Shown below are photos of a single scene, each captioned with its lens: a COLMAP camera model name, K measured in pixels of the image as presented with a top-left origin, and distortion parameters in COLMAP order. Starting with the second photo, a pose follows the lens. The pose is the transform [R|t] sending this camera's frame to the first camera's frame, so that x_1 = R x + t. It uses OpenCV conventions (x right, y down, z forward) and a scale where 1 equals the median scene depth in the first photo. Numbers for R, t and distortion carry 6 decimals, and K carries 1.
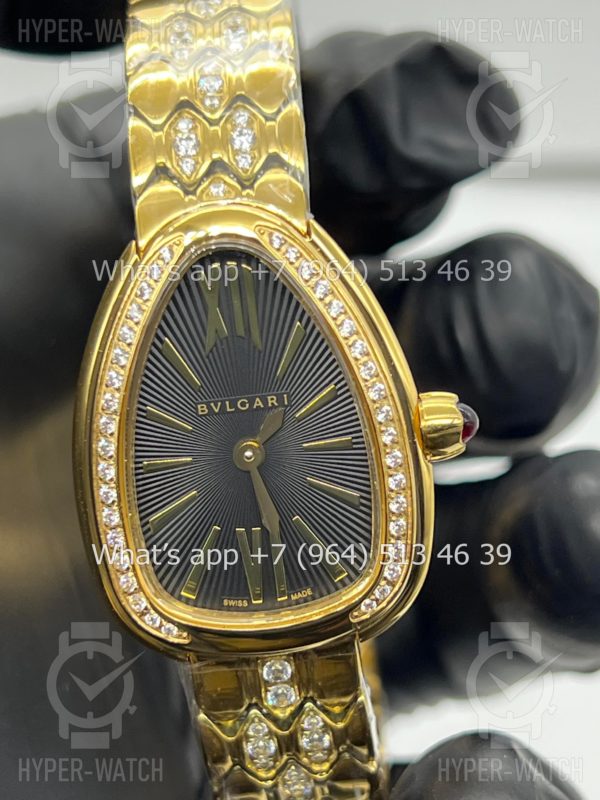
lens RADIAL K [[1801.5, 0, 303.1], [0, 1801.5, 406.1], [0, 0, 1]] dist [0.128670, 0.000000]
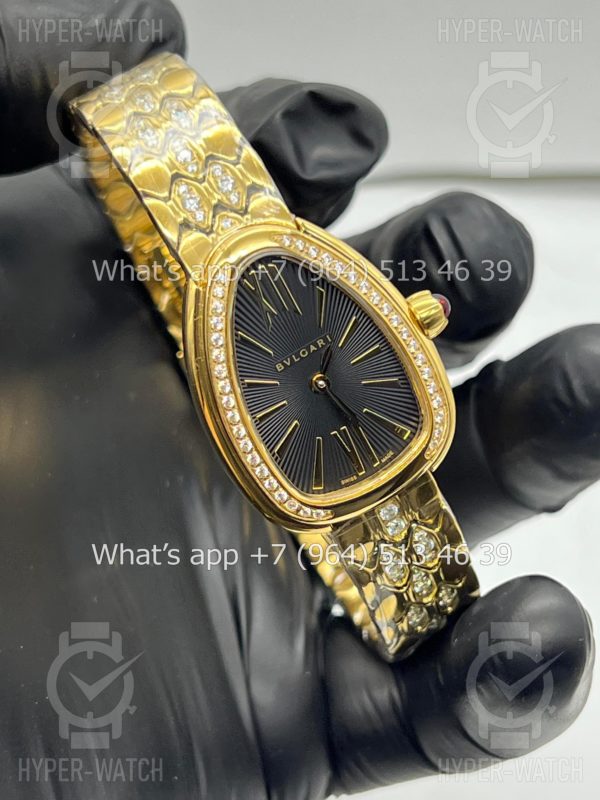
lens RADIAL K [[1801.5, 0, 299.7], [0, 1801.5, 404.3], [0, 0, 1]] dist [0.128670, 0.000000]
pose [[0.905995, -0.396528, 0.148118, -0.268336], [0.388040, 0.917840, 0.083631, -0.086074], [-0.169111, -0.018293, 0.985427, -0.438889]]
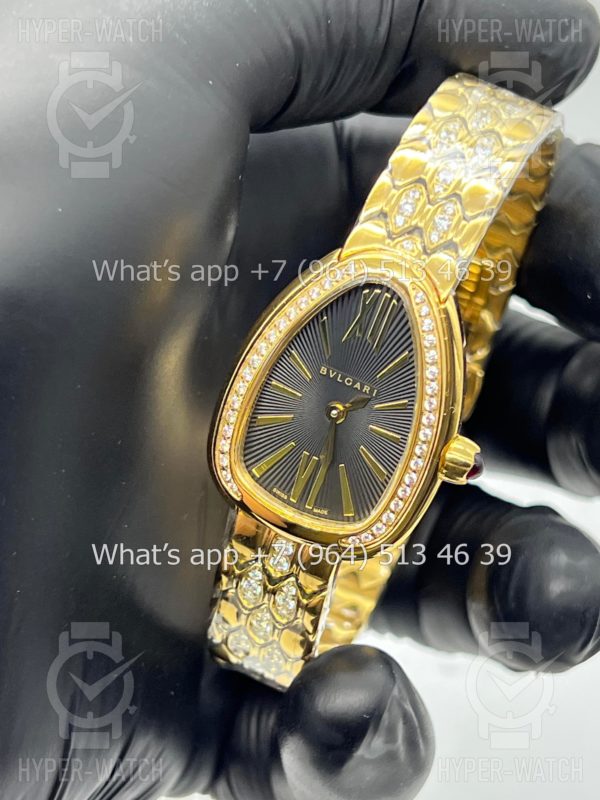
lens RADIAL K [[1801.5, 0, 292.7], [0, 1801.5, 403.7], [0, 0, 1]] dist [0.128670, 0.000000]
pose [[0.853302, 0.501750, -0.141856, 0.146649], [-0.490396, 0.864704, 0.108624, -0.123290], [0.177165, -0.023123, 0.983909, -0.466451]]
